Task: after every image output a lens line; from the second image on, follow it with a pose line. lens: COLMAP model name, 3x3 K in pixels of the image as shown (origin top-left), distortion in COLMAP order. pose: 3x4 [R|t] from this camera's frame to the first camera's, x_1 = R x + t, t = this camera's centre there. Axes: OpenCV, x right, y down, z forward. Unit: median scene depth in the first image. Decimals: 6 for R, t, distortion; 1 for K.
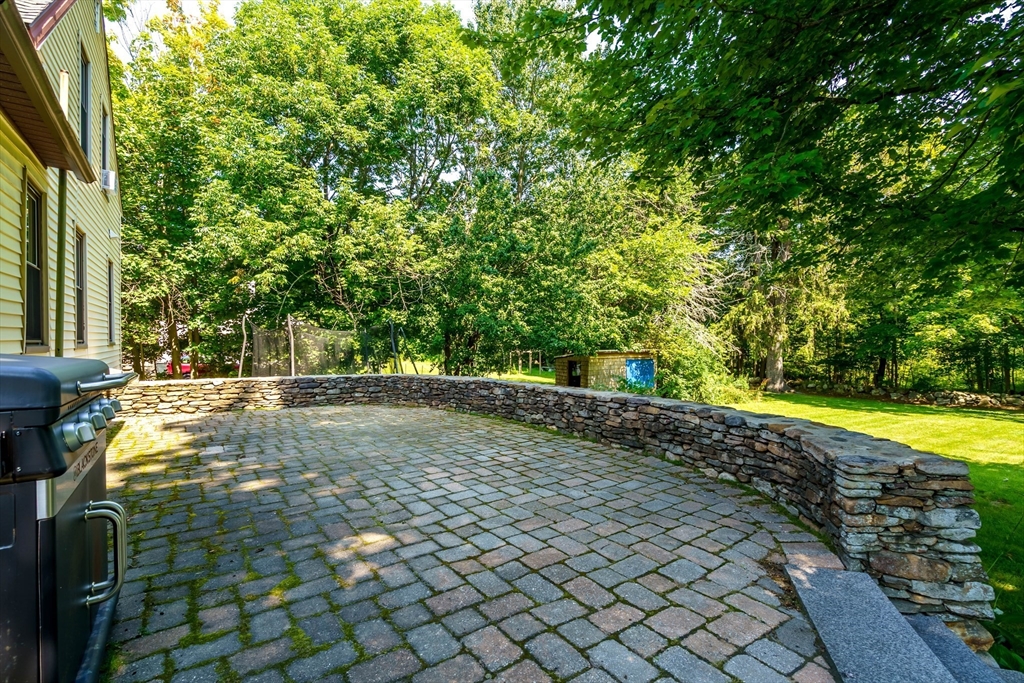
lens RADIAL K [[464.5, 0, 507.6], [0, 464.5, 342.7], [0, 0, 1]] dist [-0.001336, 0.000019]
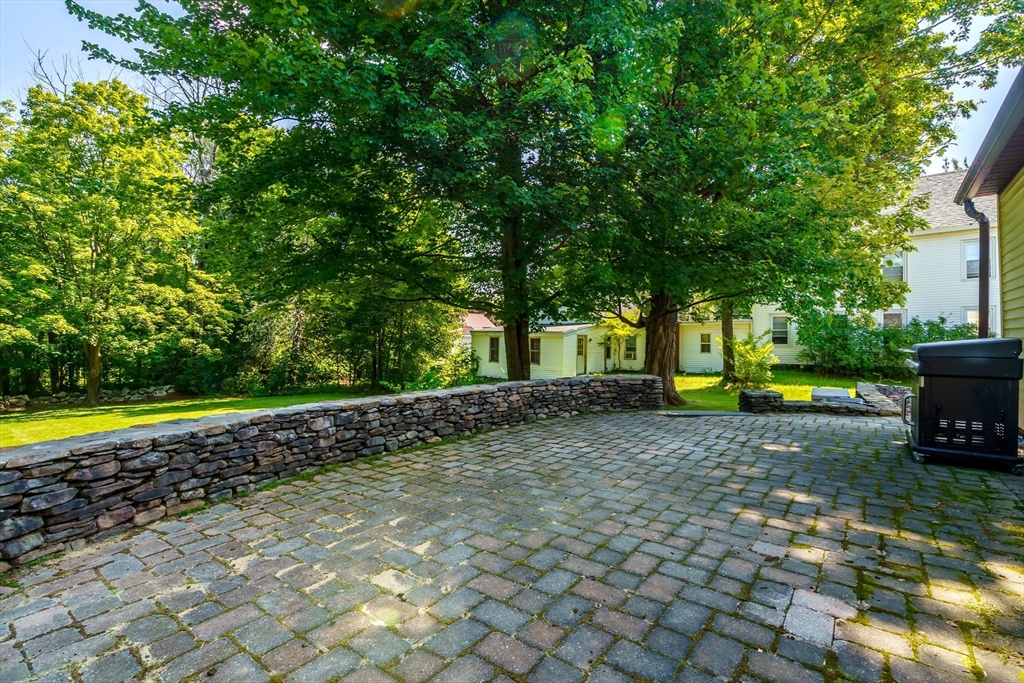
lens RADIAL K [[464.5, 0, 507.6], [0, 464.5, 342.7], [0, 0, 1]] dist [-0.001336, 0.000019]
pose [[-0.300106, 0.002284, 0.953903, -0.735809], [0.002943, 0.999995, -0.001468, 0.004144], [-0.953901, 0.002367, -0.300111, 1.076824]]
